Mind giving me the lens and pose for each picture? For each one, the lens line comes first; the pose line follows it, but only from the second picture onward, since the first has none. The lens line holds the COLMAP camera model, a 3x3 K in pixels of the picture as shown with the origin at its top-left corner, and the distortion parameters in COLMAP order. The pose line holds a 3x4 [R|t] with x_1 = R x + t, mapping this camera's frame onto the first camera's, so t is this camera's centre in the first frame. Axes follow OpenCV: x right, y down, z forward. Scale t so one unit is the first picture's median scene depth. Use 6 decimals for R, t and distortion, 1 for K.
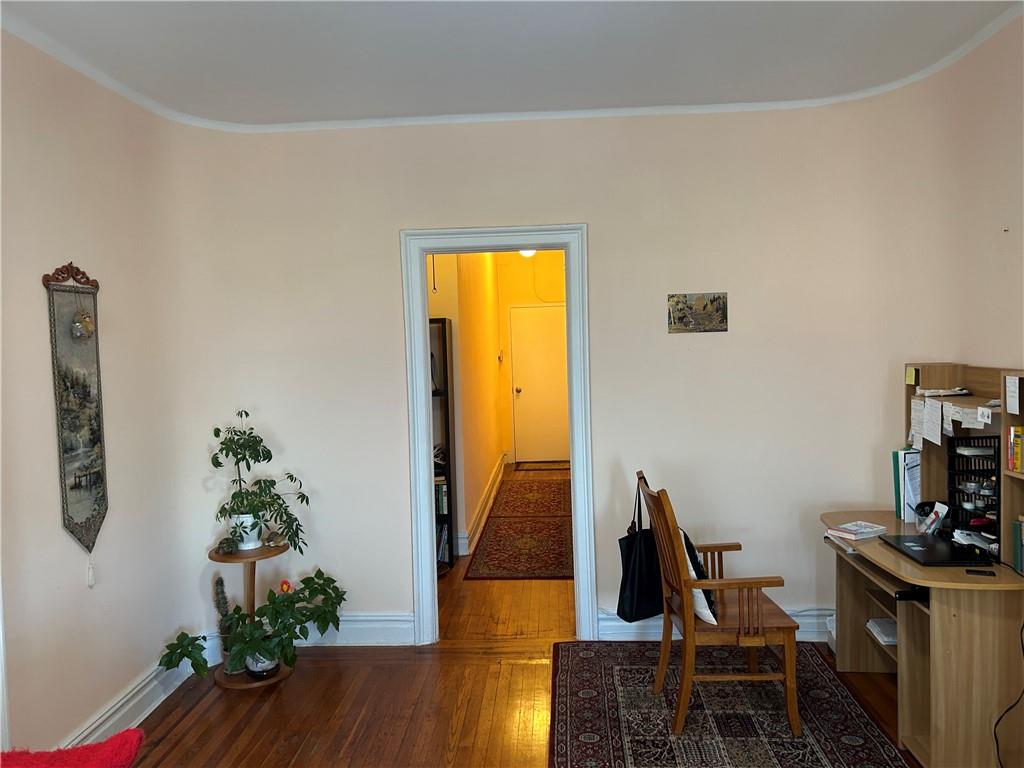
lens RADIAL K [[759.2, 0, 516.8], [0, 759.2, 384.7], [0, 0, 1]] dist [0.082357, -0.088395]
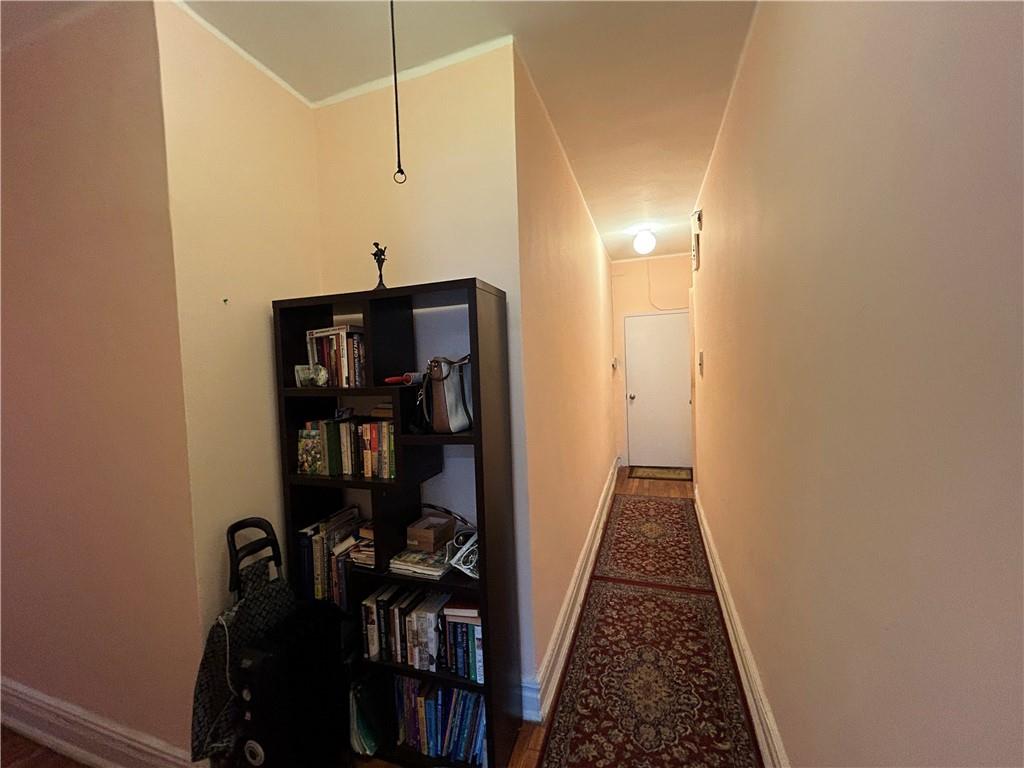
lens RADIAL K [[410.4, 0, 510.4], [0, 410.4, 380.5], [0, 0, 1]] dist [0.000491, 0.000041]
pose [[0.960324, 0.001378, -0.278883, -0.003526], [-0.002654, 0.999988, -0.004198, -0.035173], [0.278874, 0.004772, 0.960316, 1.195027]]
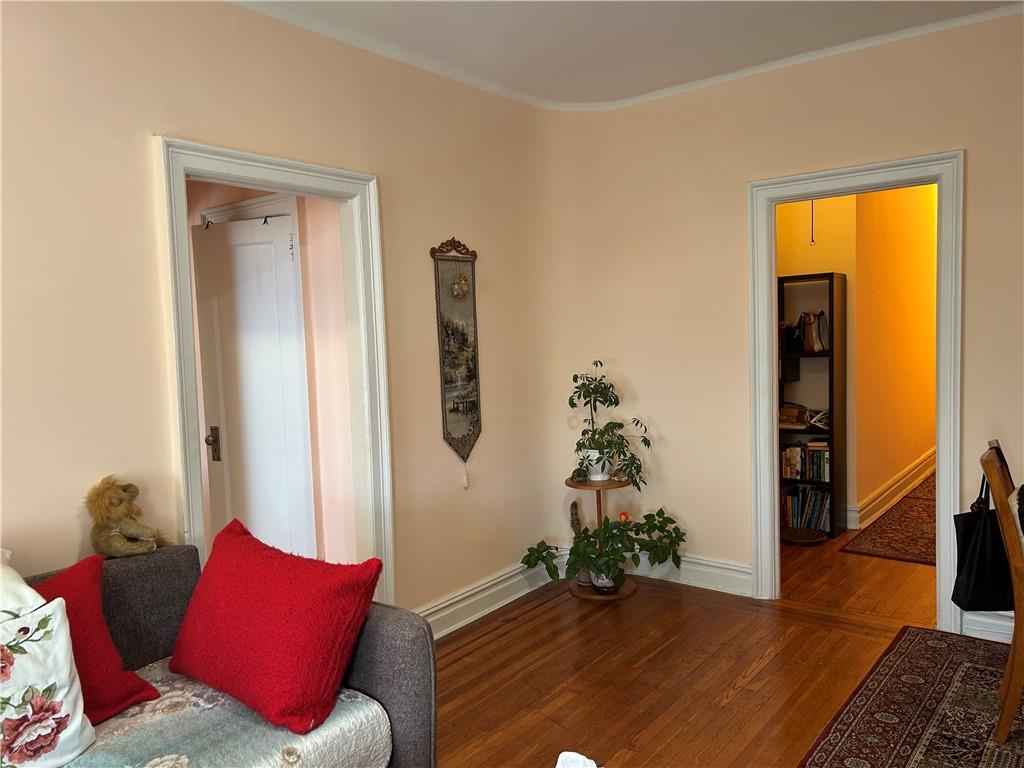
lens RADIAL K [[759.2, 0, 516.8], [0, 759.2, 384.7], [0, 0, 1]] dist [0.082357, -0.088395]
pose [[0.824809, 0.040354, -0.563969, 0.192944], [-0.018001, 0.998818, 0.045143, 0.022617], [0.565125, -0.027082, 0.824561, -0.000693]]
